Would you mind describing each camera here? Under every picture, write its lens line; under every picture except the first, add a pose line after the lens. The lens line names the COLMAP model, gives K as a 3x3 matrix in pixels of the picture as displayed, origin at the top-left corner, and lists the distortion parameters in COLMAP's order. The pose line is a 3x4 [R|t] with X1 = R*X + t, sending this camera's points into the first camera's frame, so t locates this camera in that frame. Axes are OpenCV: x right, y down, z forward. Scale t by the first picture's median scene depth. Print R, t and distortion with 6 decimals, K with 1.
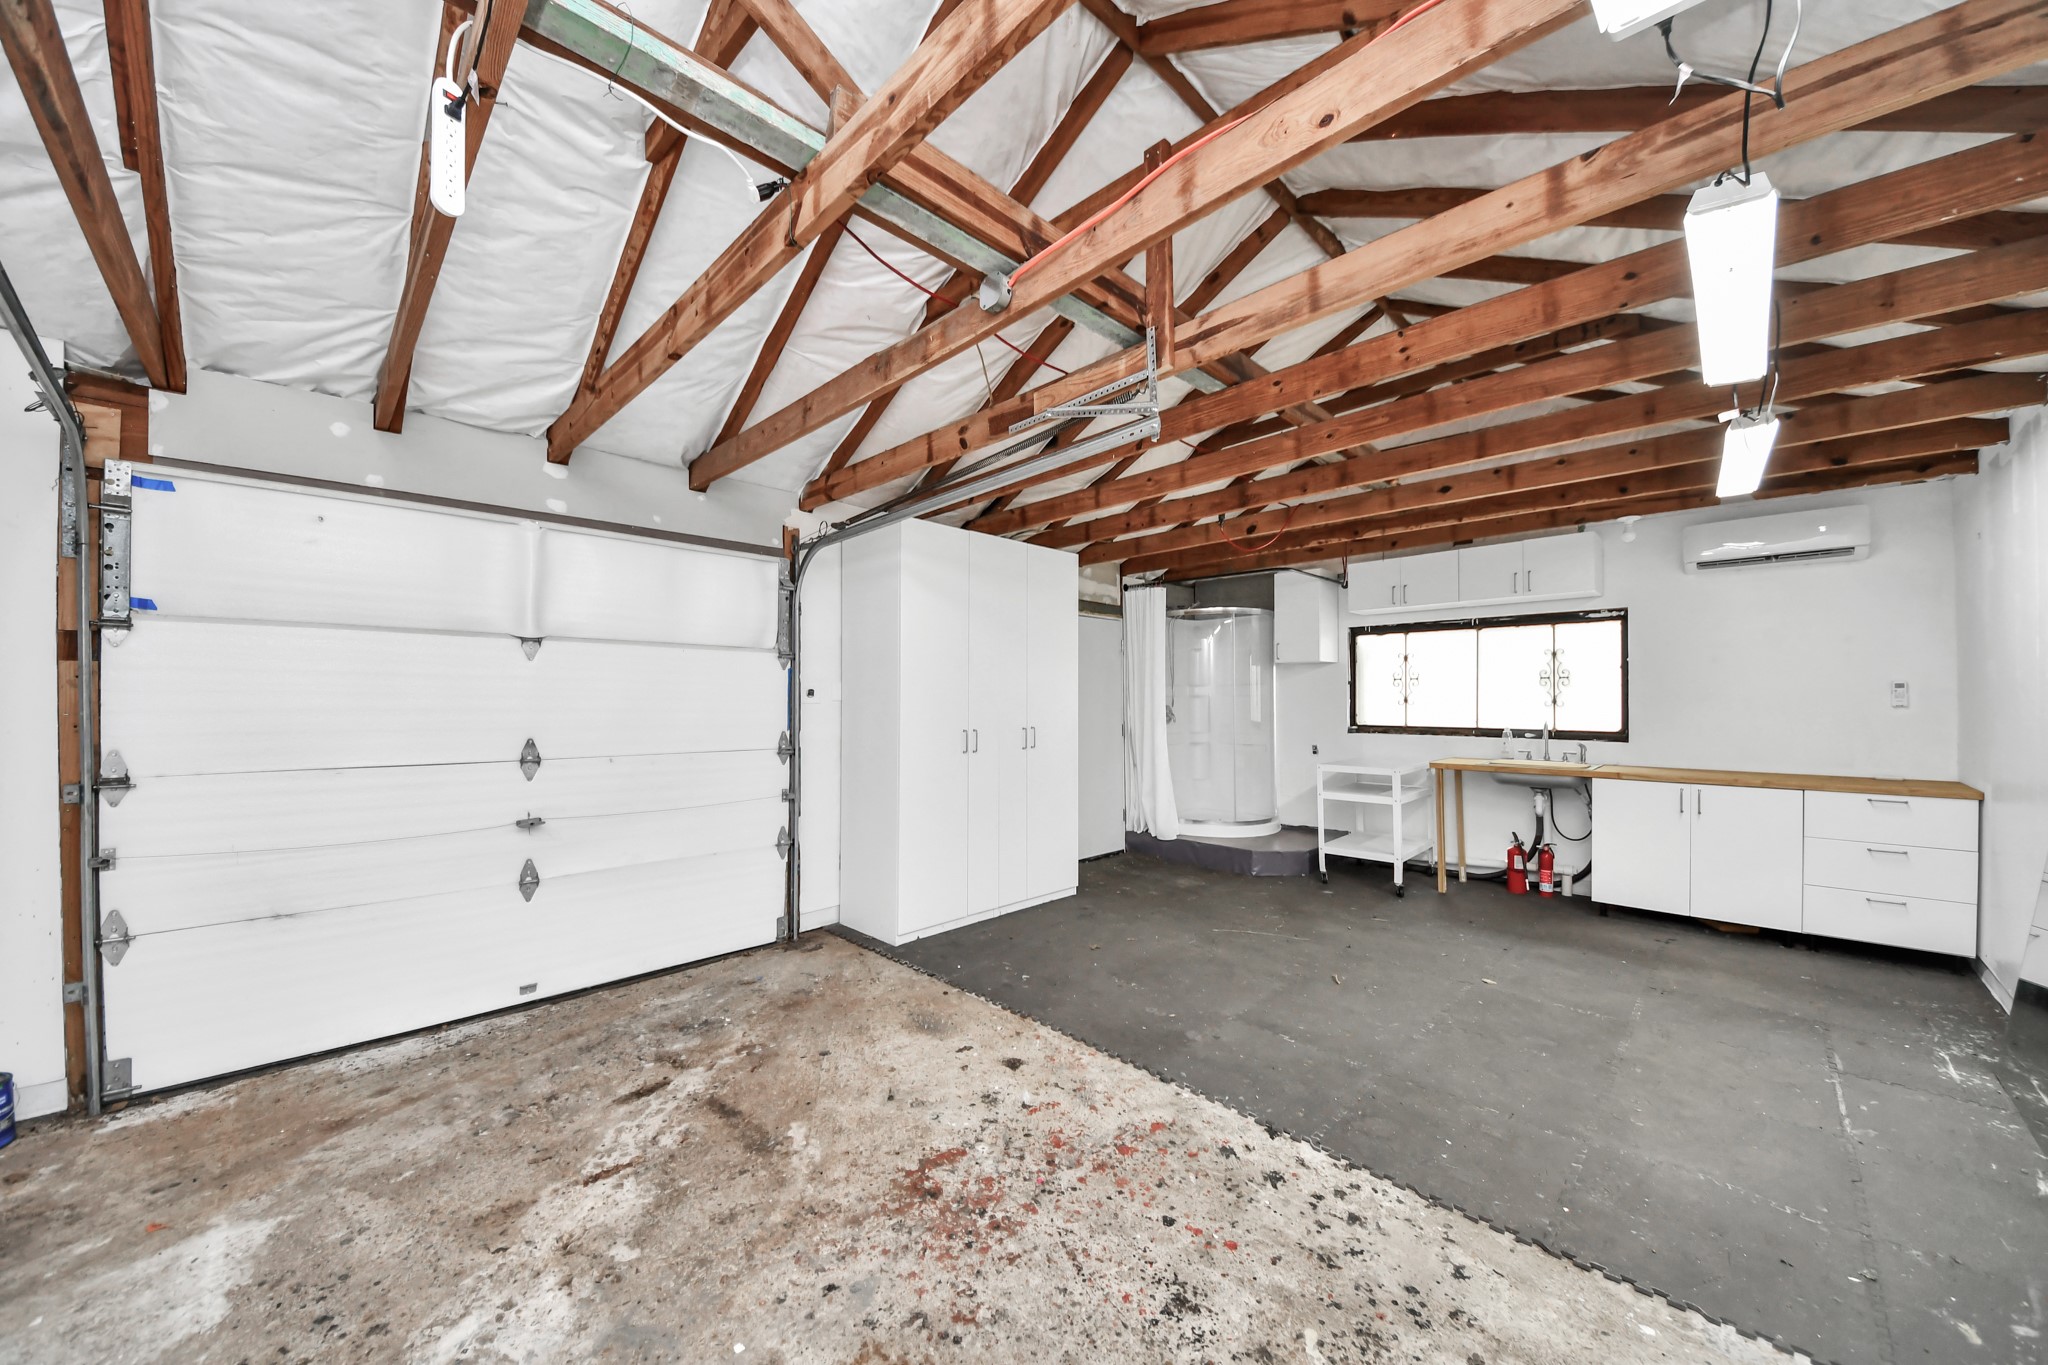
lens RADIAL K [[733.2, 0, 1032.4], [0, 733.2, 694.0], [0, 0, 1]] dist [-0.000152, -0.000056]
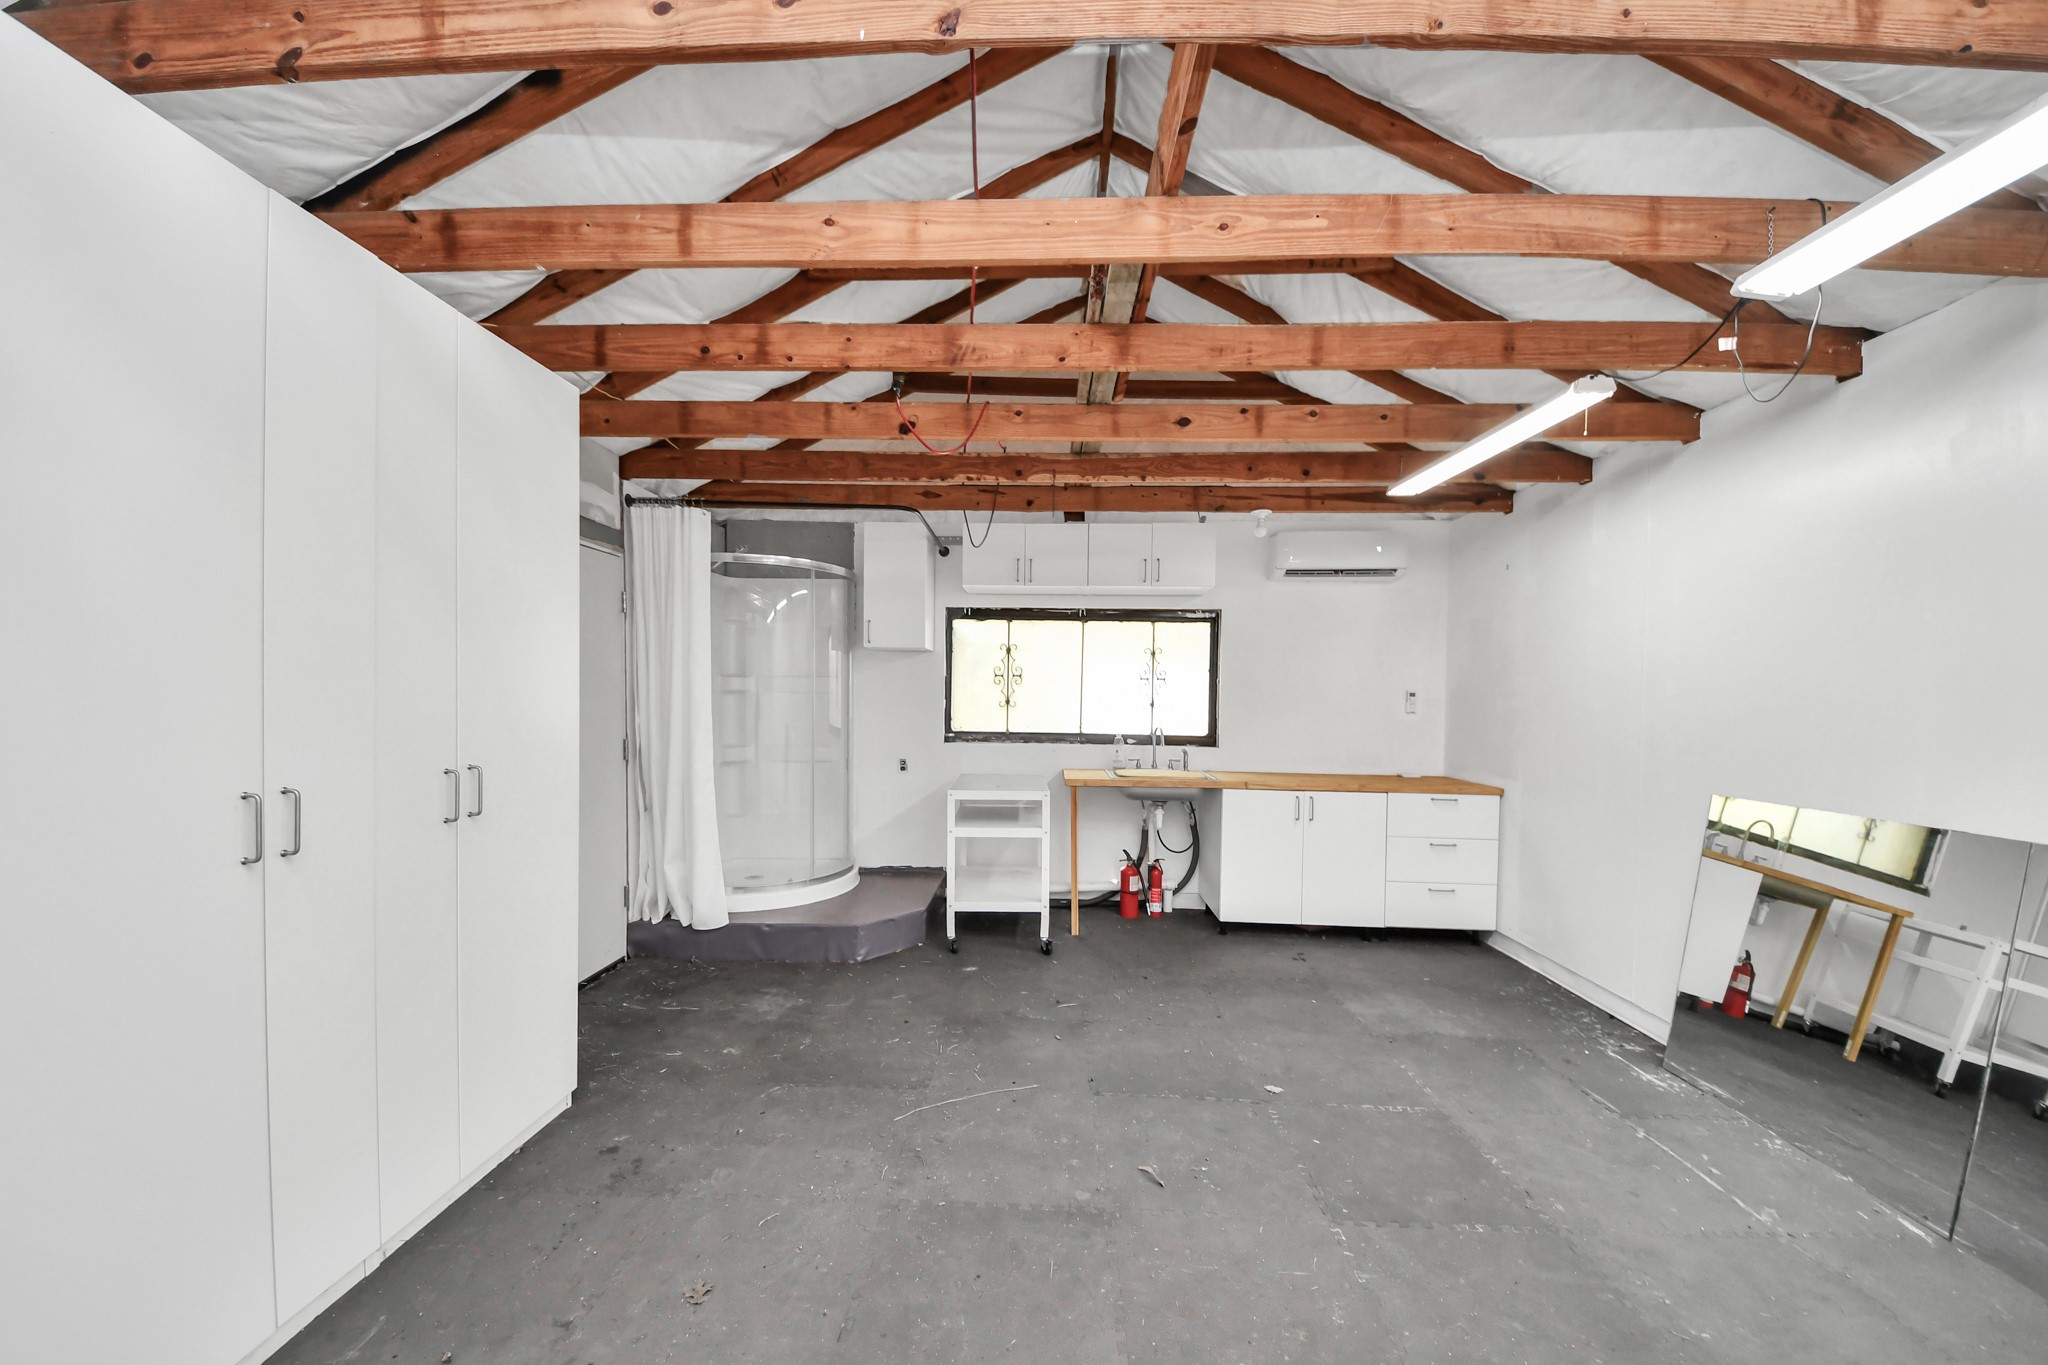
lens RADIAL K [[746.7, 0, 1025.9], [0, 746.7, 711.1], [0, 0, 1]] dist [0.030317, -0.000124]
pose [[0.735517, -0.002546, 0.677502, -0.052580], [-0.020336, 0.999459, 0.025834, -0.002876], [-0.677202, -0.032779, 0.735067, 0.413947]]
